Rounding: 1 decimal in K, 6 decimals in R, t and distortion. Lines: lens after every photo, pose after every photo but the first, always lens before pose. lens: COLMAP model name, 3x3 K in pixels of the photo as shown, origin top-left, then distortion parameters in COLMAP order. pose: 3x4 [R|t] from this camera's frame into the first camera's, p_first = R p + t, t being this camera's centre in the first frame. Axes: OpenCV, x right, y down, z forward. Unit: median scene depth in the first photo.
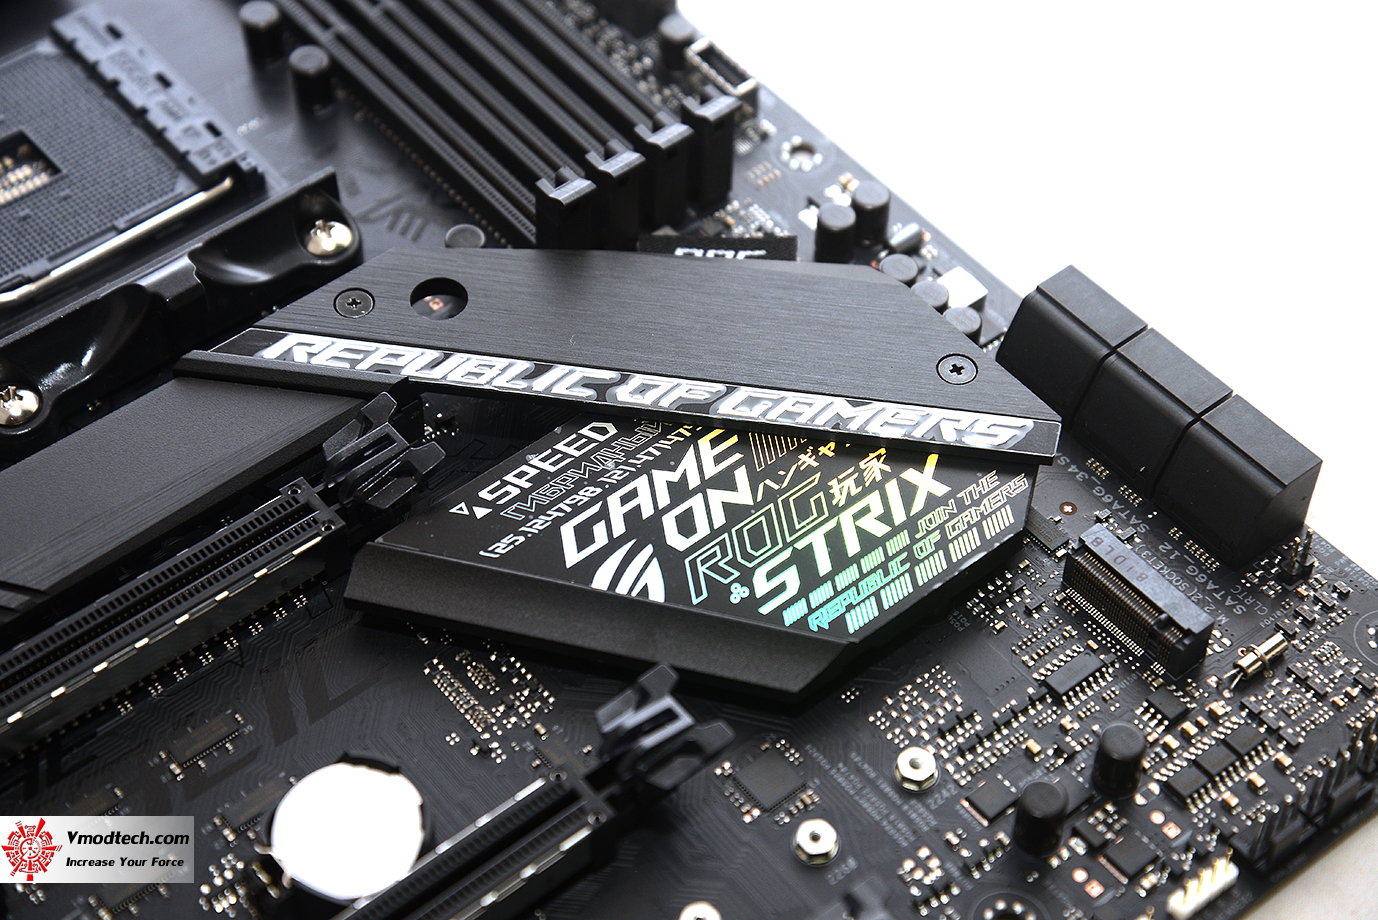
lens RADIAL K [[2712.4, 0, 684.1], [0, 2712.4, 454.4], [0, 0, 1]] dist [0.357877, 0.357611]
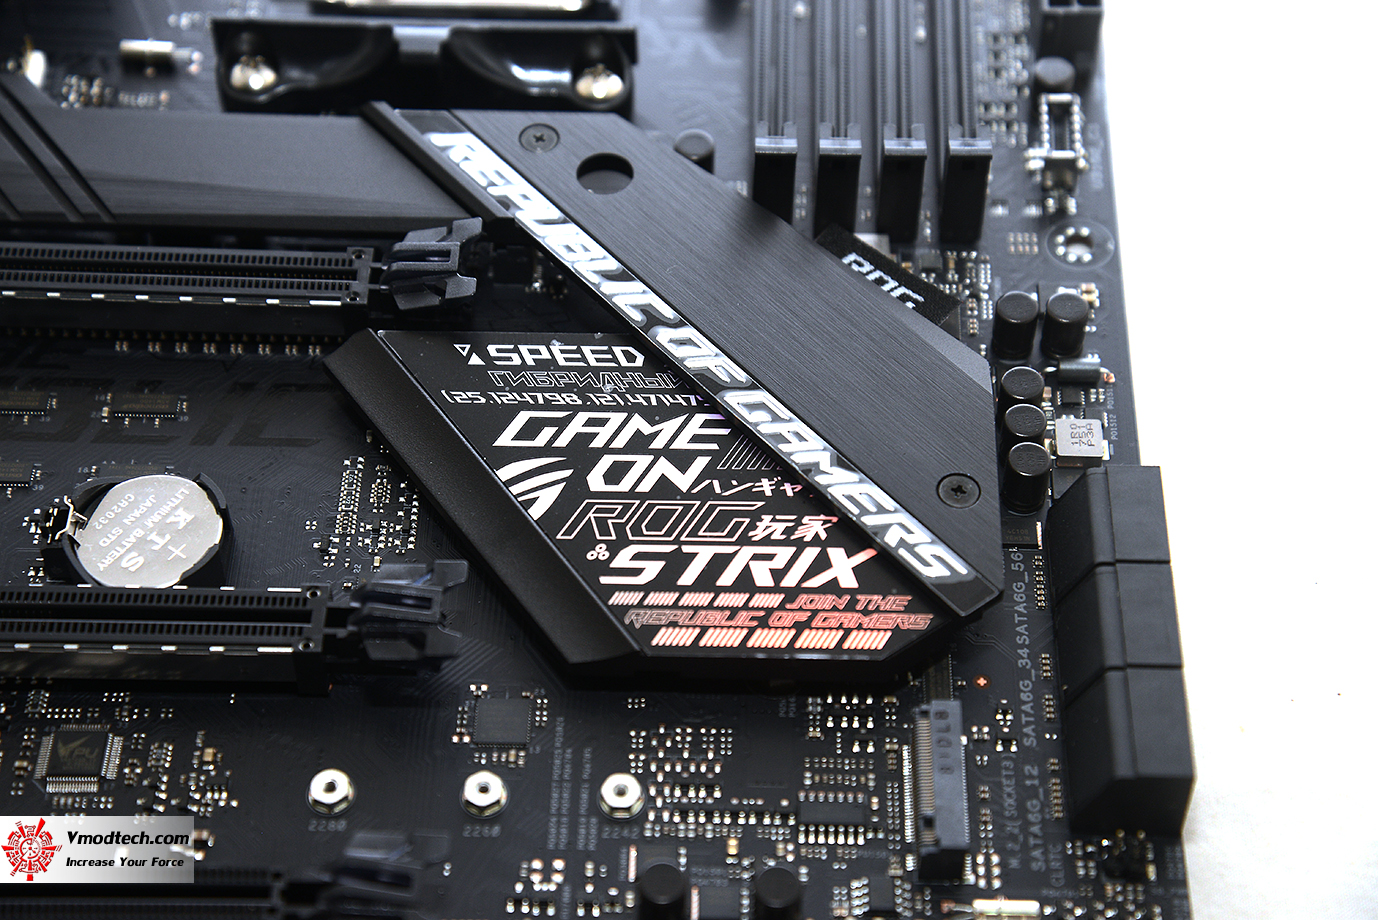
lens RADIAL K [[2712.4, 0, 684.1], [0, 2712.4, 454.4], [0, 0, 1]] dist [0.357877, 0.357611]
pose [[0.756482, 0.507122, -0.412991, 0.424825], [-0.499135, 0.855710, 0.136473, -0.127332], [0.422609, 0.102899, 0.900452, 0.119924]]
